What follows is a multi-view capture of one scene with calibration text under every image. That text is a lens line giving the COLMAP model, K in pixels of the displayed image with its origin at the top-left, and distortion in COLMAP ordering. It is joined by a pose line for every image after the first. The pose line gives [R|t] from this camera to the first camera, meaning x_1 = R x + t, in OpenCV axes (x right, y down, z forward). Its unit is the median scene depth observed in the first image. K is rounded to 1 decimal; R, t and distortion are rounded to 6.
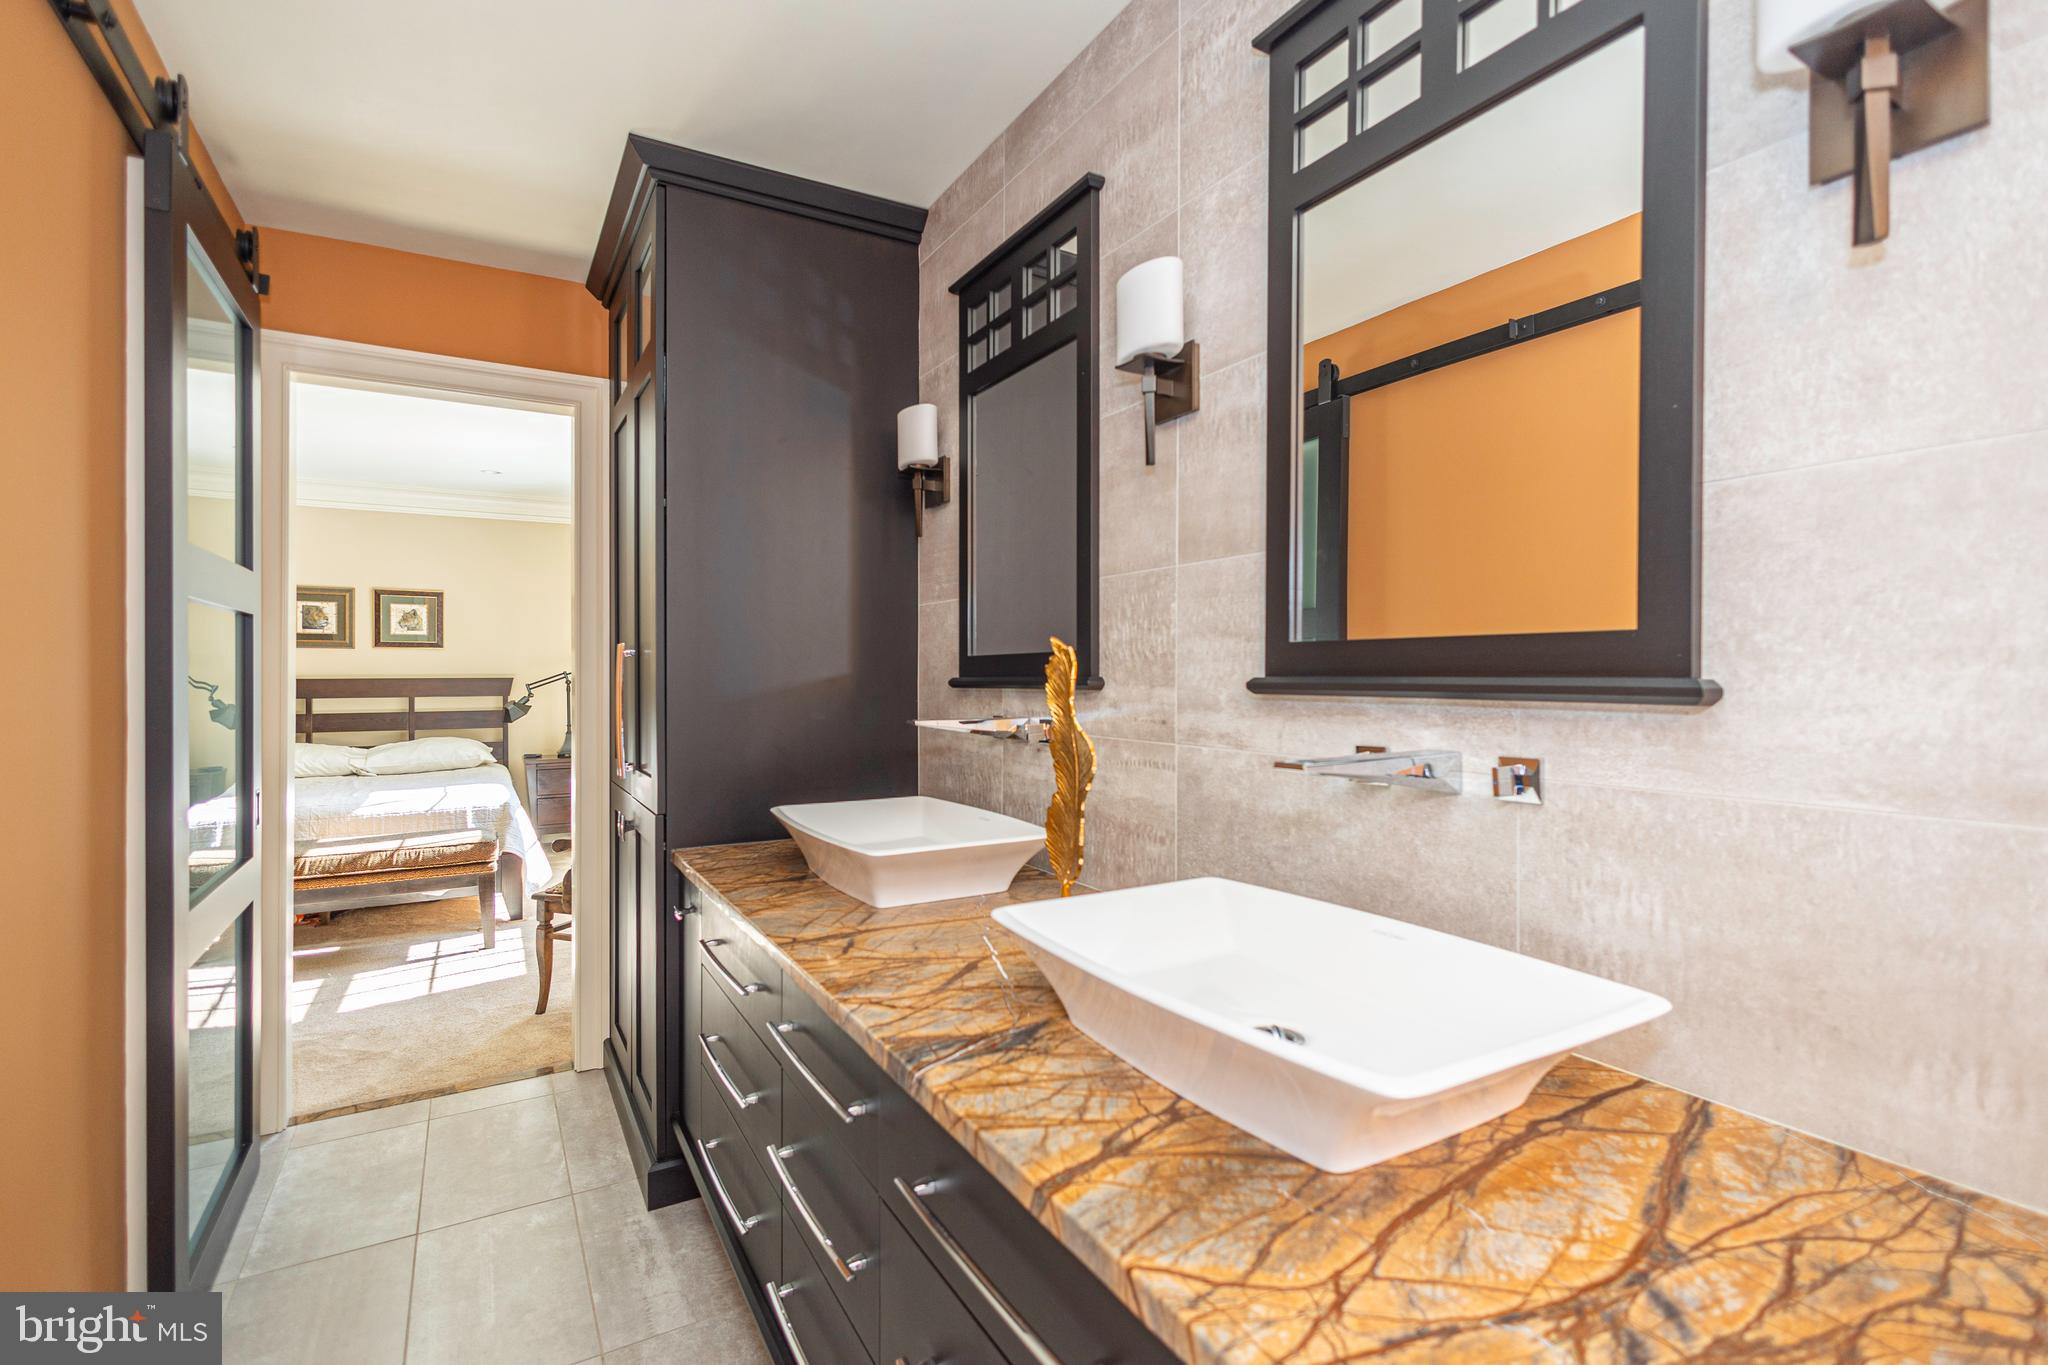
lens RADIAL K [[954.0, 0, 1001.4], [0, 954.0, 671.8], [0, 0, 1]] dist [0.014407, -0.005018]
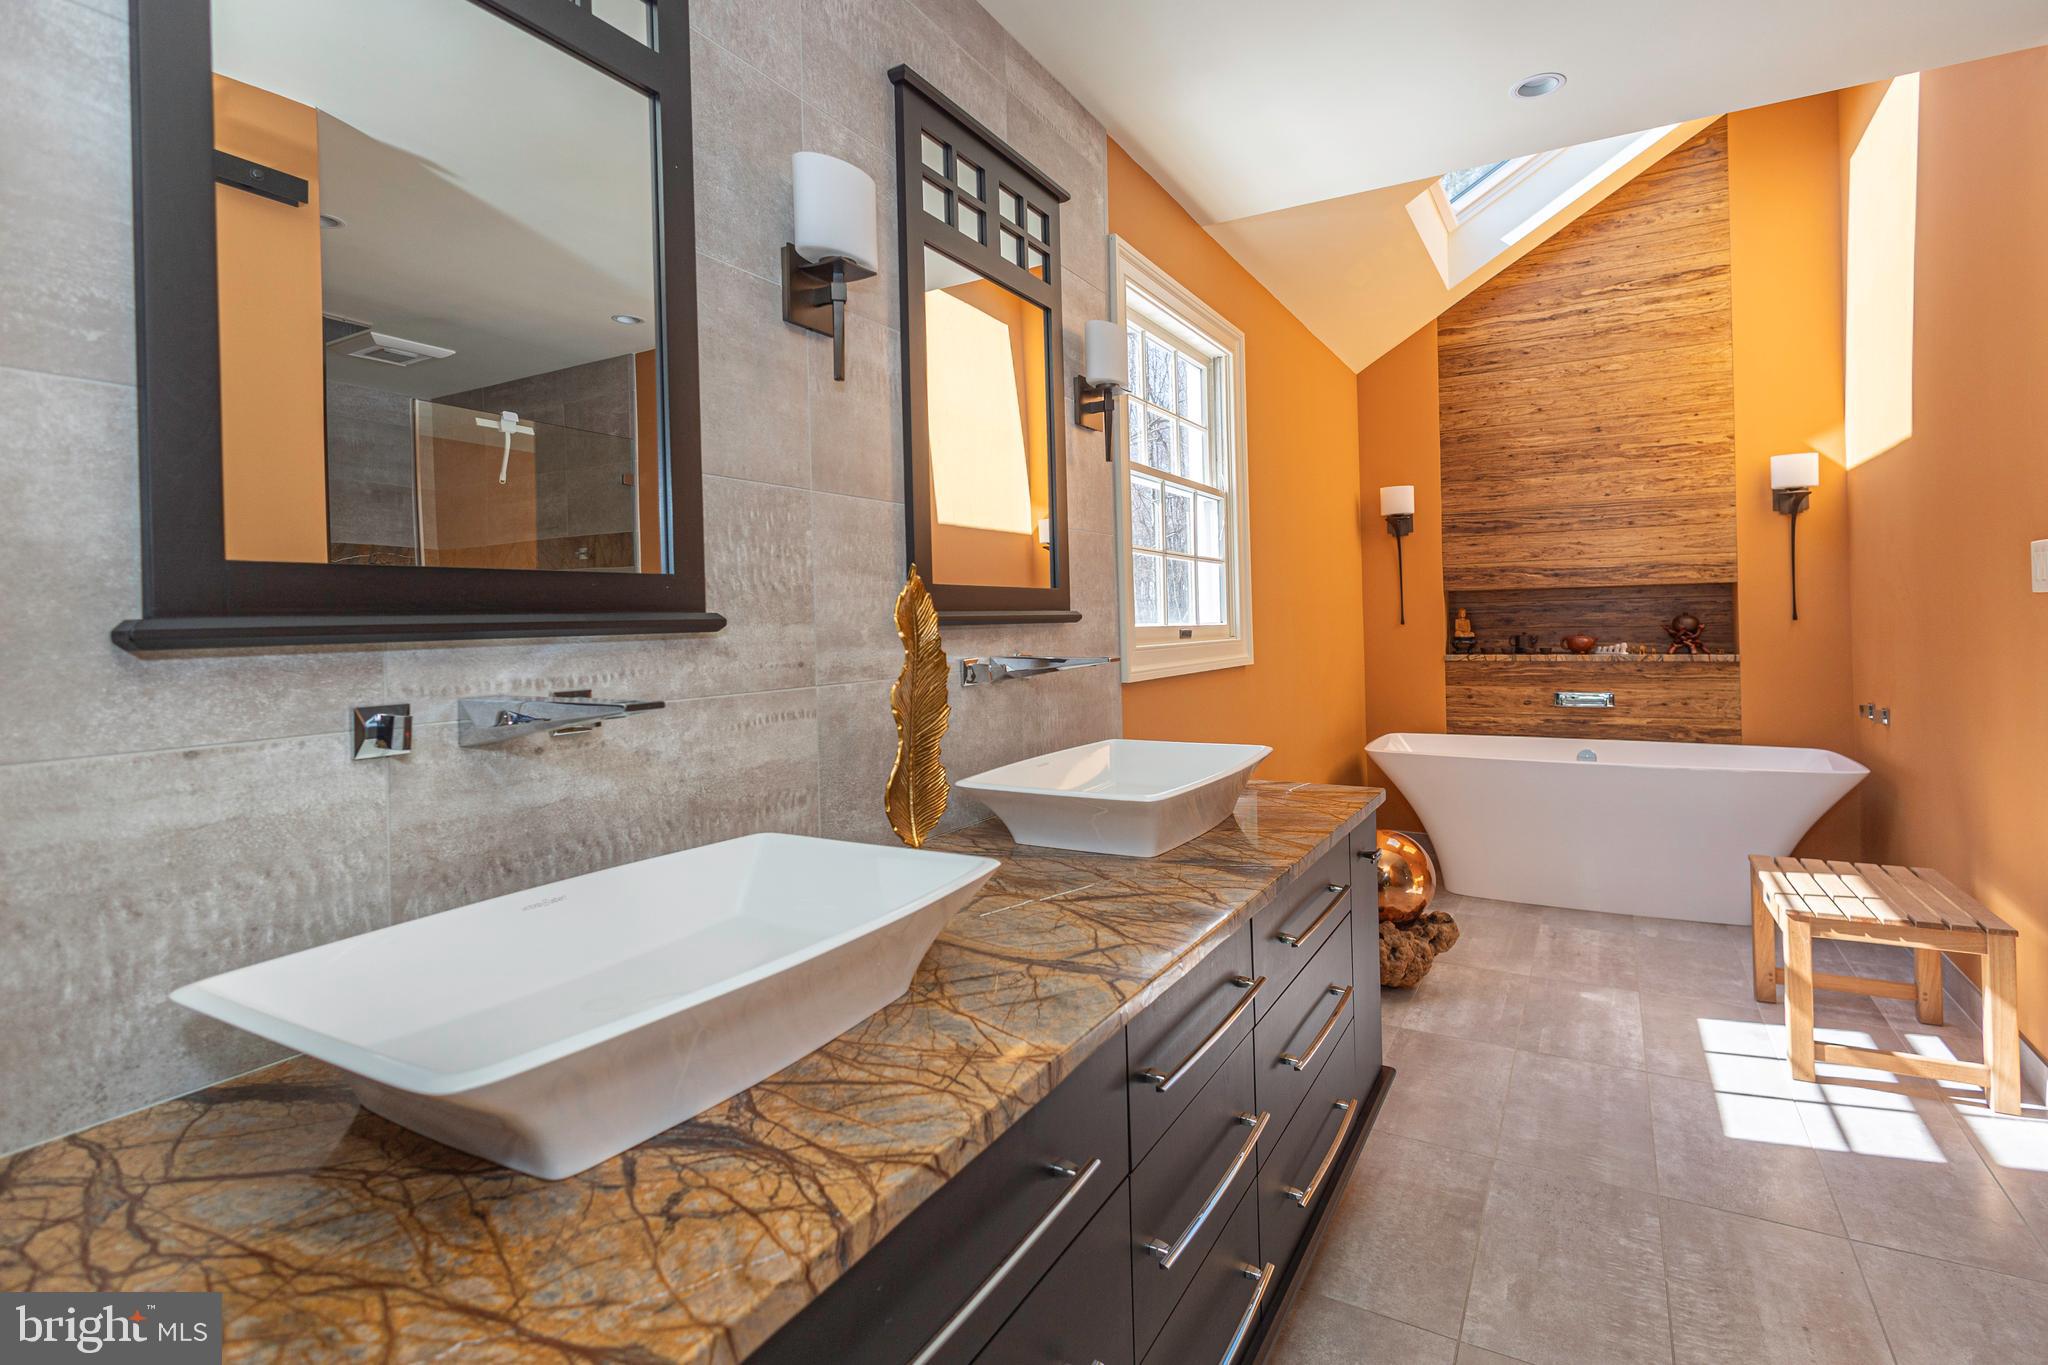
lens RADIAL K [[959.7, 0, 1074.7], [0, 959.7, 613.5], [0, 0, 1]] dist [0.006522, 0.000069]
pose [[-0.522050, 0.023718, 0.852585, -0.750636], [0.026357, 0.999584, -0.011668, 0.024156], [-0.852507, 0.016380, -0.522459, 1.307794]]
